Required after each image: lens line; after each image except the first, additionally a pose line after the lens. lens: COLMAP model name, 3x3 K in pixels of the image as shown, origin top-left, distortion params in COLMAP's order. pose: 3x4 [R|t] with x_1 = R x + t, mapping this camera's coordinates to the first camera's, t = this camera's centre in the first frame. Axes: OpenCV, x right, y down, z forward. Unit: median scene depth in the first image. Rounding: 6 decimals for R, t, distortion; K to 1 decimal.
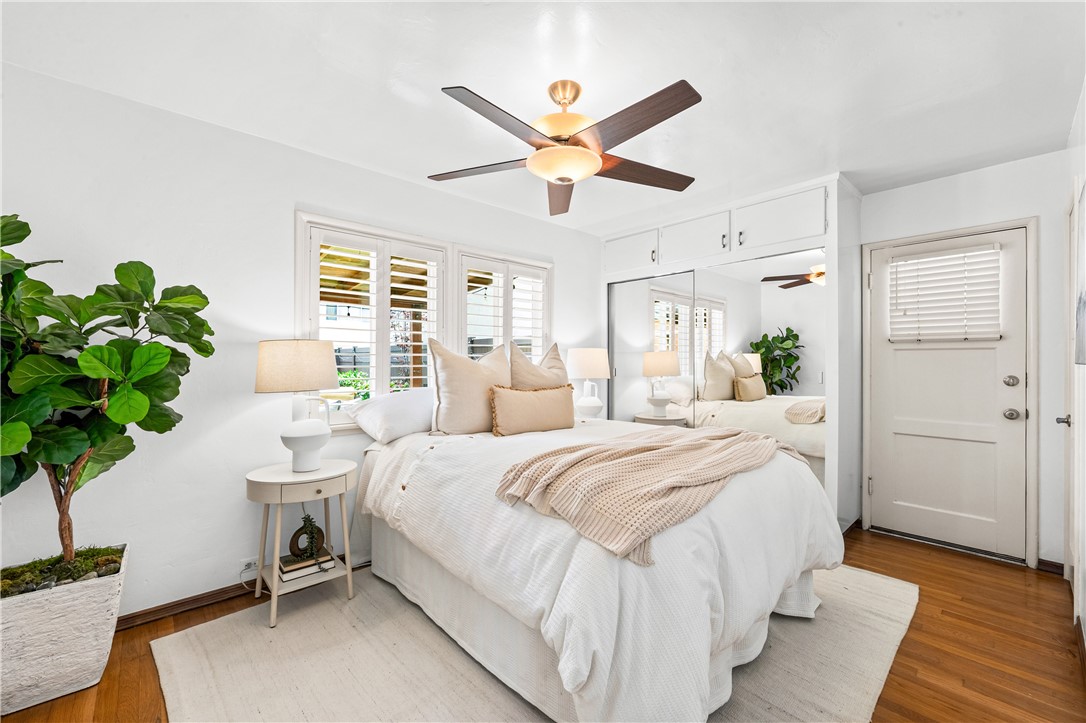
lens RADIAL K [[457.2, 0, 545.2], [0, 457.2, 362.9], [0, 0, 1]] dist [-0.001473, -0.001061]
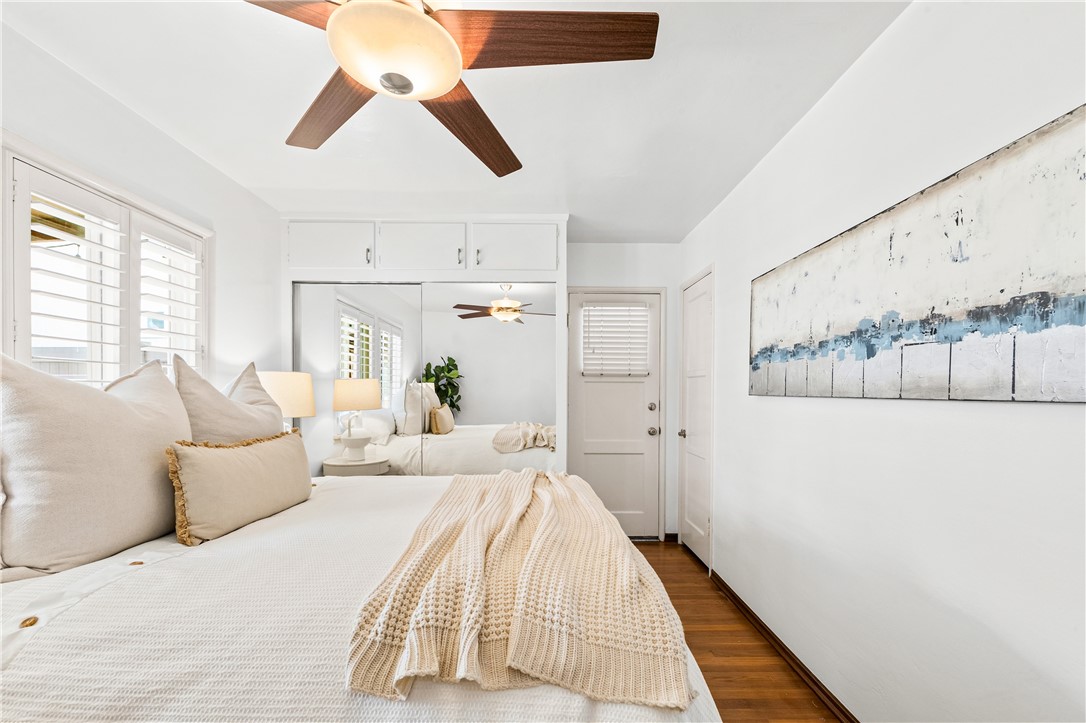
lens RADIAL K [[457.2, 0, 545.4], [0, 457.2, 396.4], [0, 0, 1]] dist [-0.001473, -0.001061]
pose [[0.655949, -0.007905, 0.754764, -0.194983], [-0.001234, 0.999933, 0.011545, -0.005691], [-0.754804, -0.008504, 0.655895, 0.334493]]
